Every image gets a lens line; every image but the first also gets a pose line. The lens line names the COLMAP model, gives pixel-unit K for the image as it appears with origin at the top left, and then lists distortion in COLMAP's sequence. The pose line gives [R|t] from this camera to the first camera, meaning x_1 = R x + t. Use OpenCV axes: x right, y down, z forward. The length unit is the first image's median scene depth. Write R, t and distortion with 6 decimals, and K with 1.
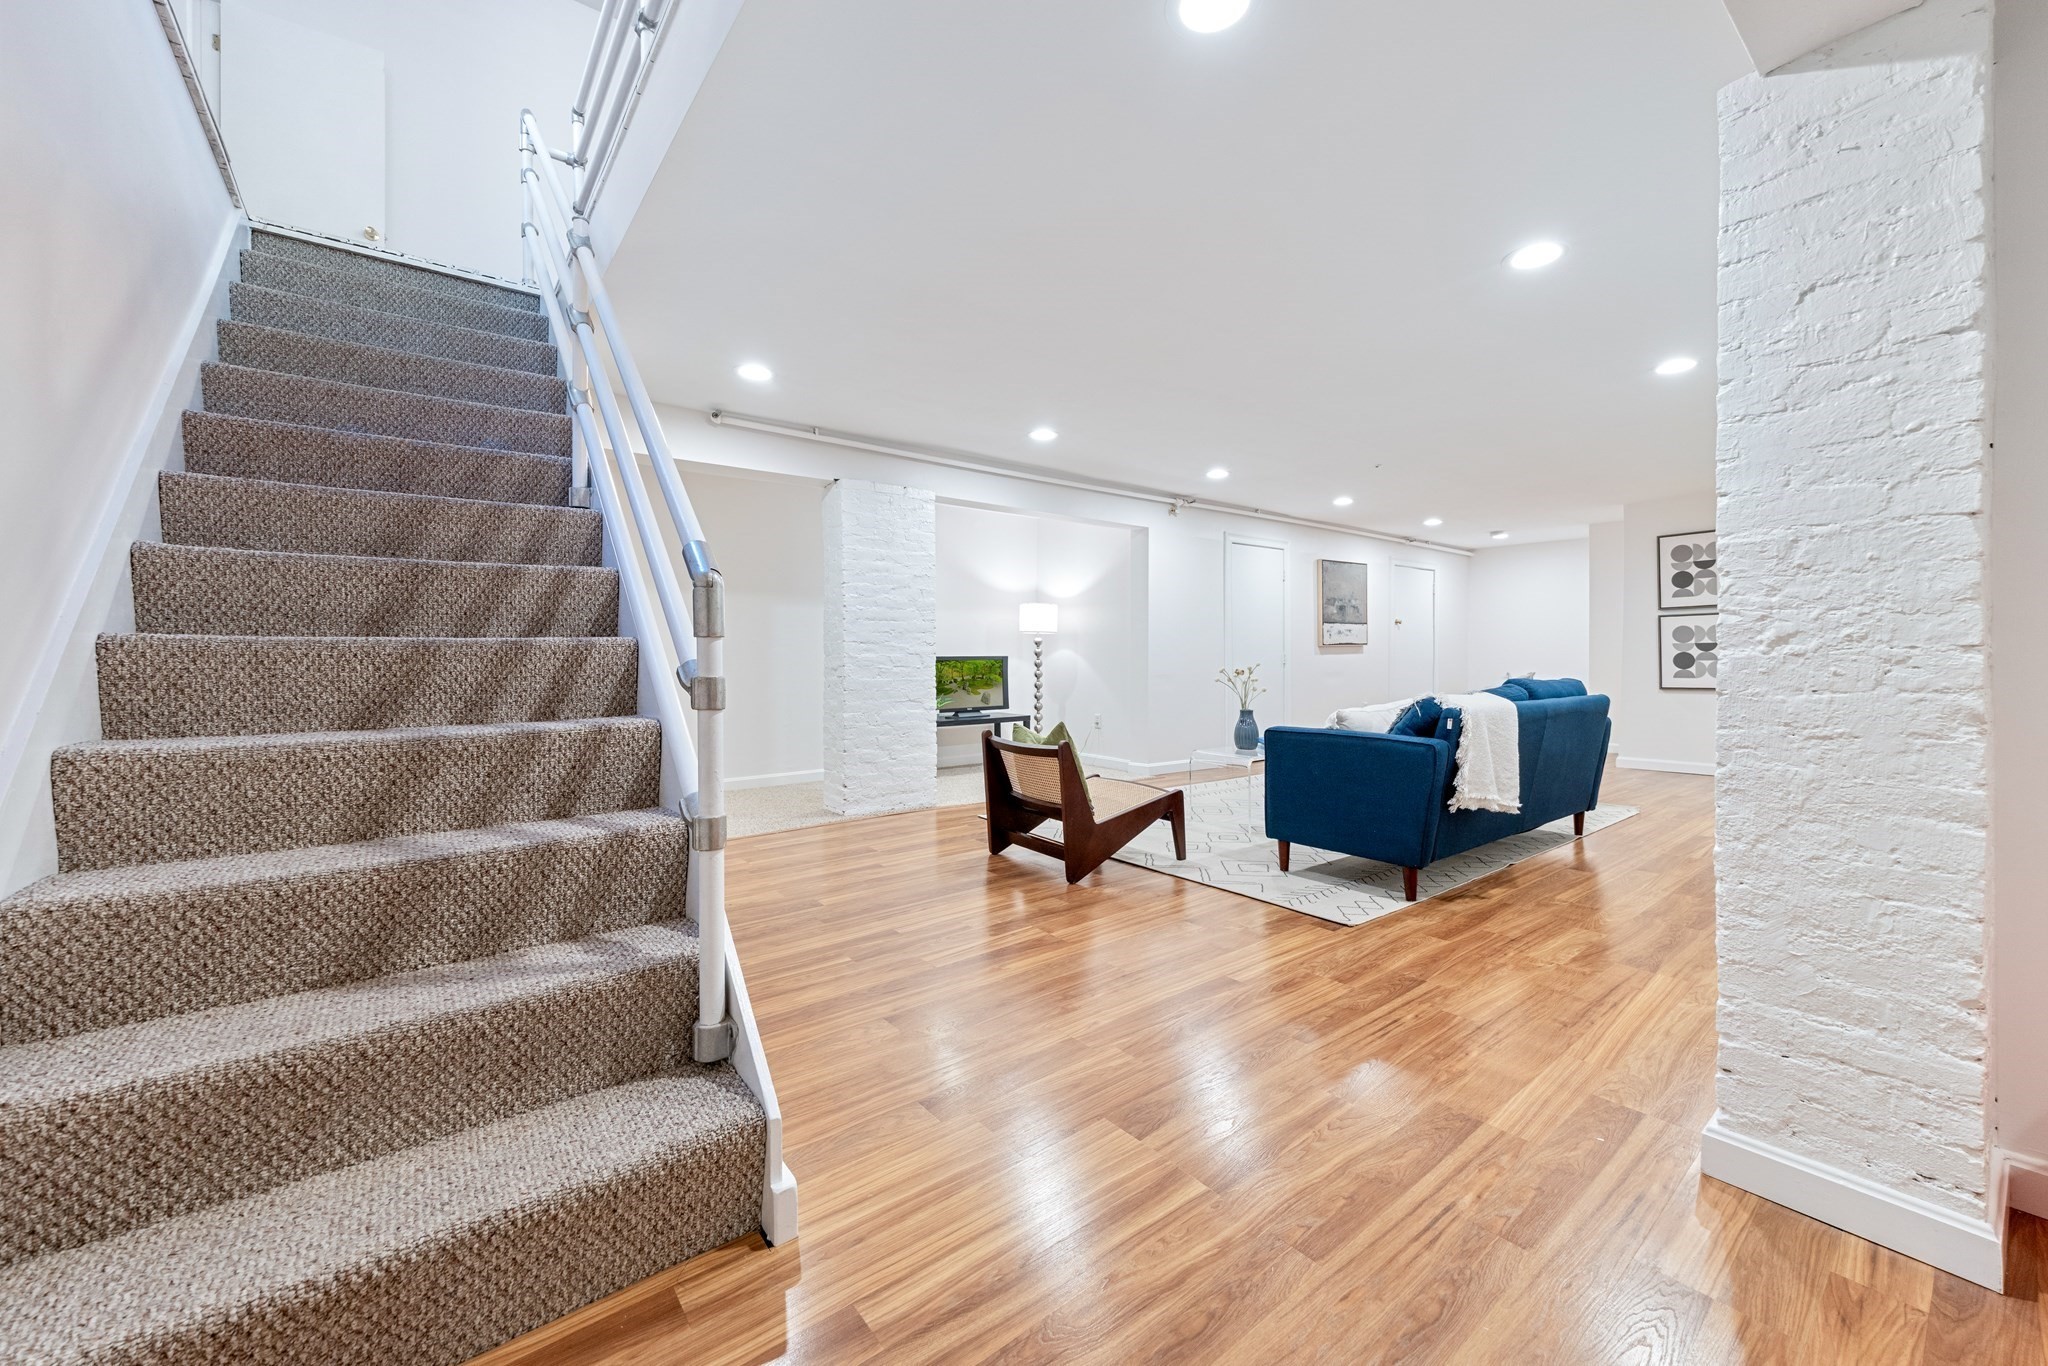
lens RADIAL K [[775.4, 0, 1000.0], [0, 775.4, 670.3], [0, 0, 1]] dist [0.001070, -0.000059]
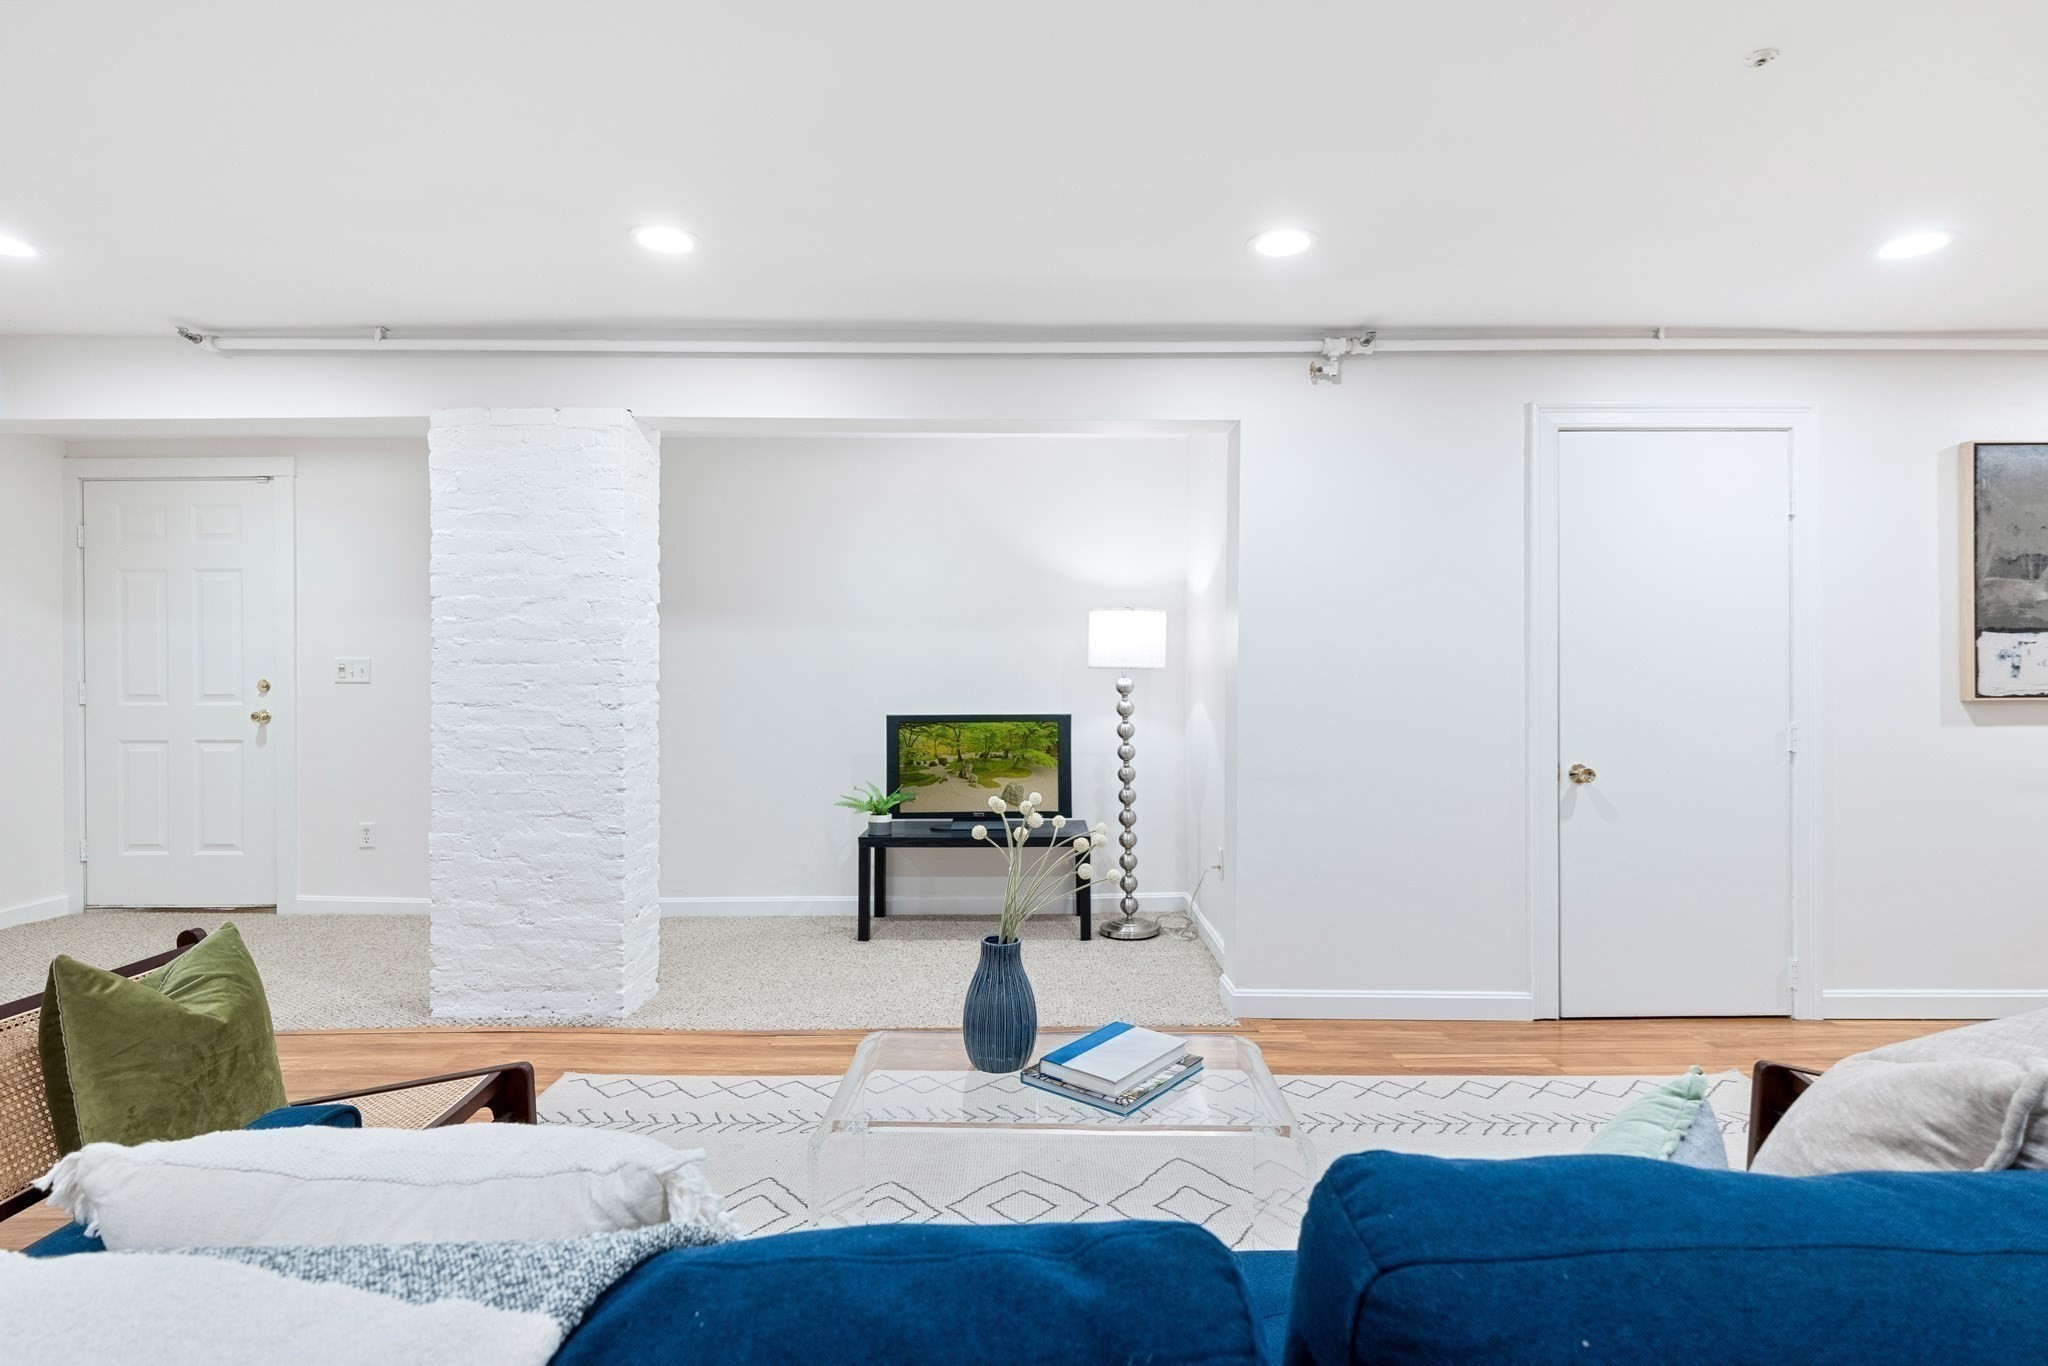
lens RADIAL K [[1073.1, 0, 1014.0], [0, 1073.1, 682.5], [0, 0, 1]] dist [0.029077, -0.000169]
pose [[0.800954, 0.009222, -0.598655, 0.432053], [-0.013371, 0.999908, -0.002485, -0.040003], [0.598577, 0.009995, 0.801003, 0.457531]]
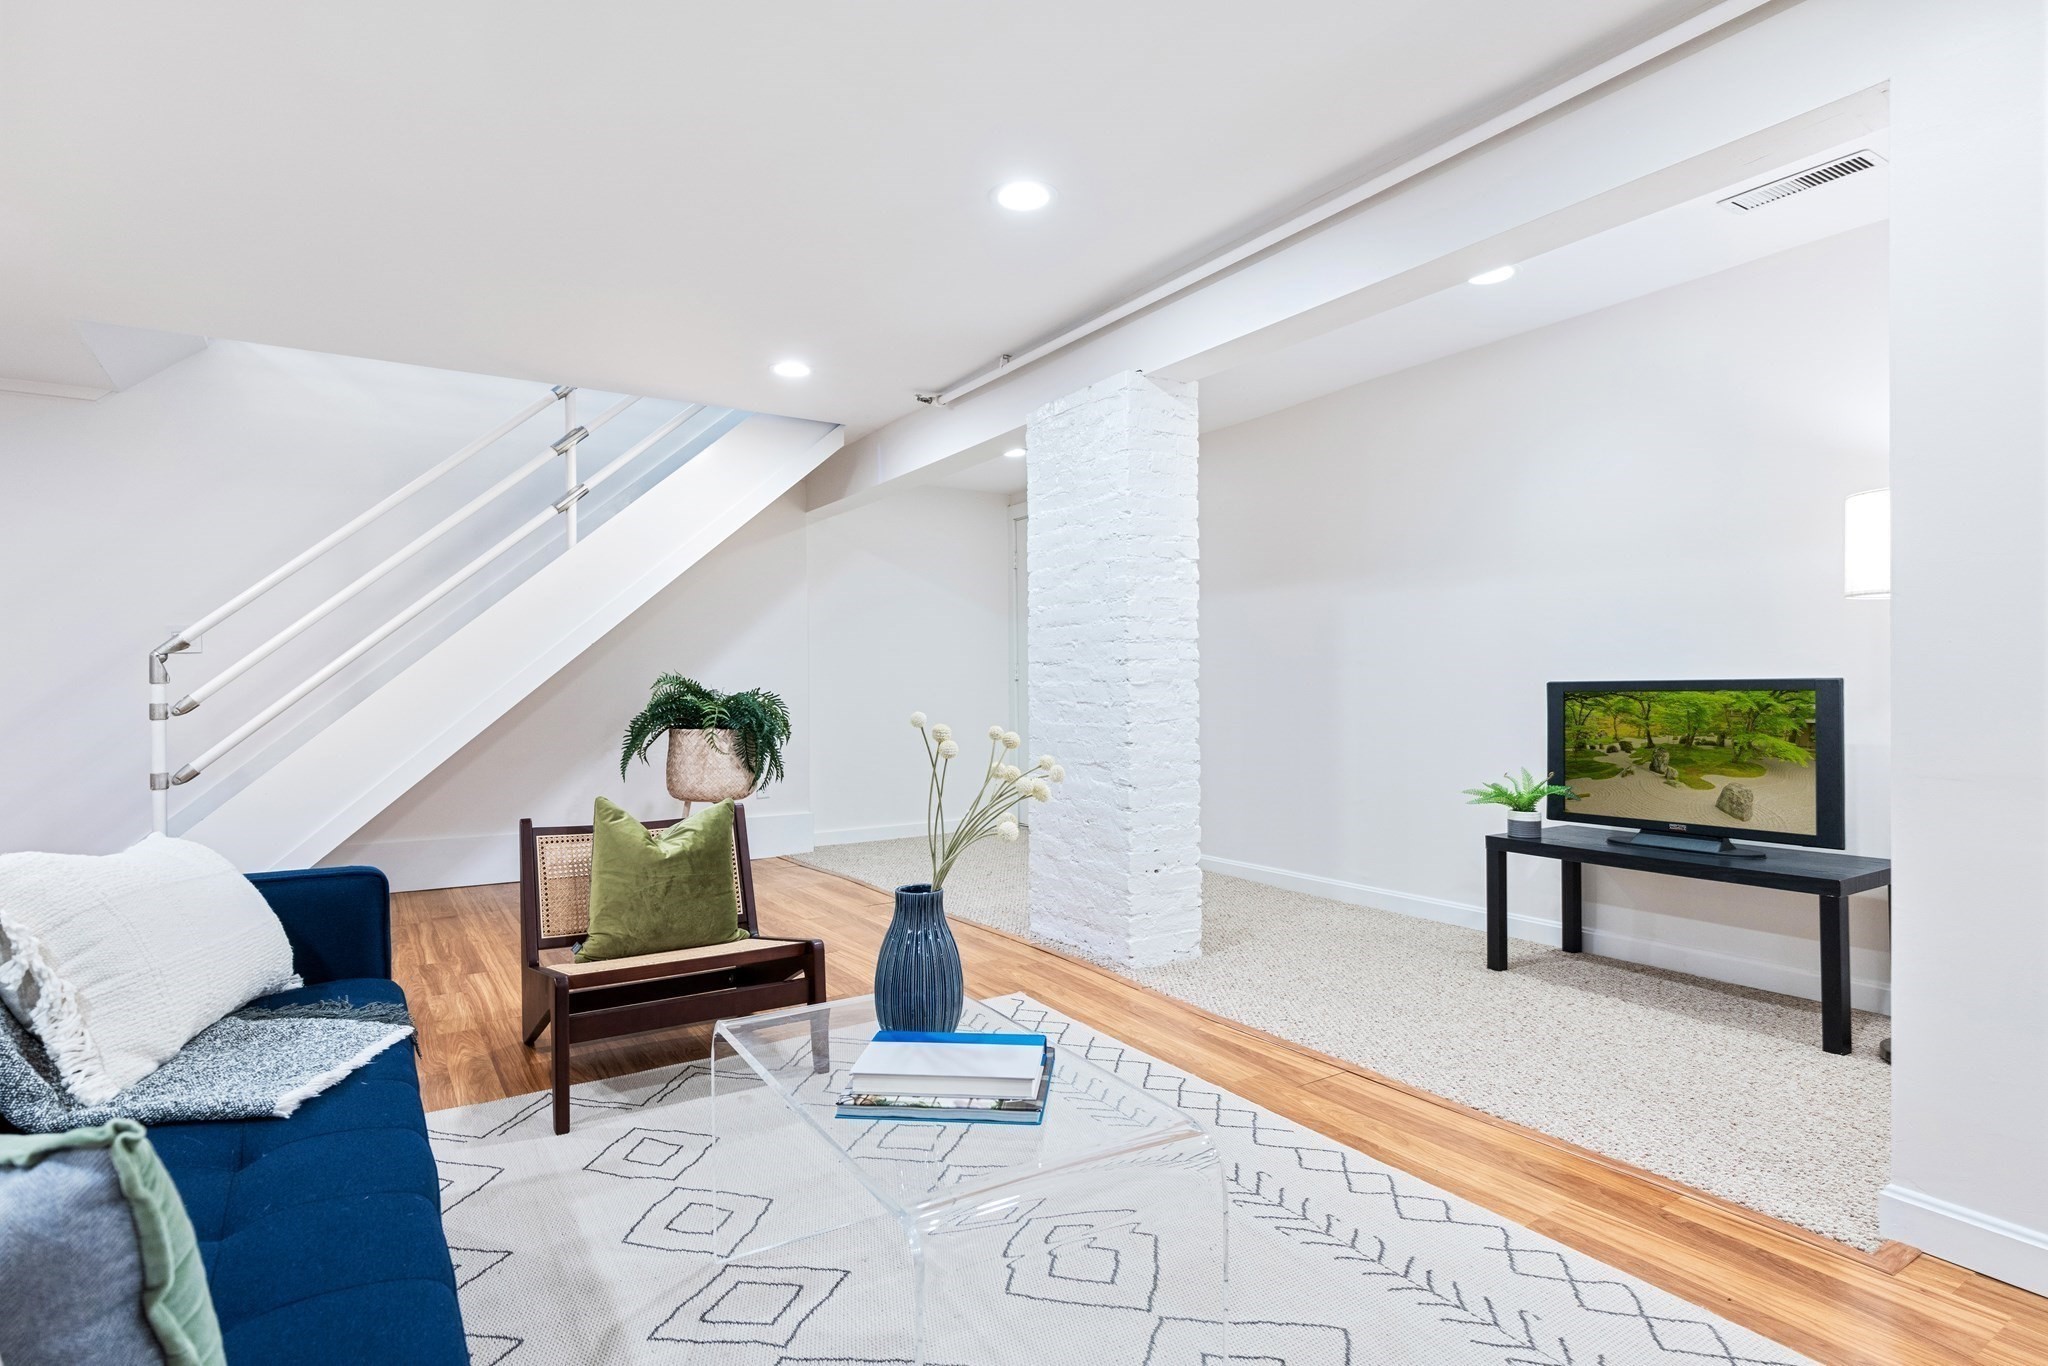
lens RADIAL K [[1073.1, 0, 1014.0], [0, 1073.1, 682.5], [0, 0, 1]] dist [0.029077, -0.000169]
pose [[-0.085963, 0.001419, -0.996297, 0.507803], [-0.010547, 0.999942, 0.002334, -0.015929], [0.996243, 0.010709, -0.085943, 0.773483]]
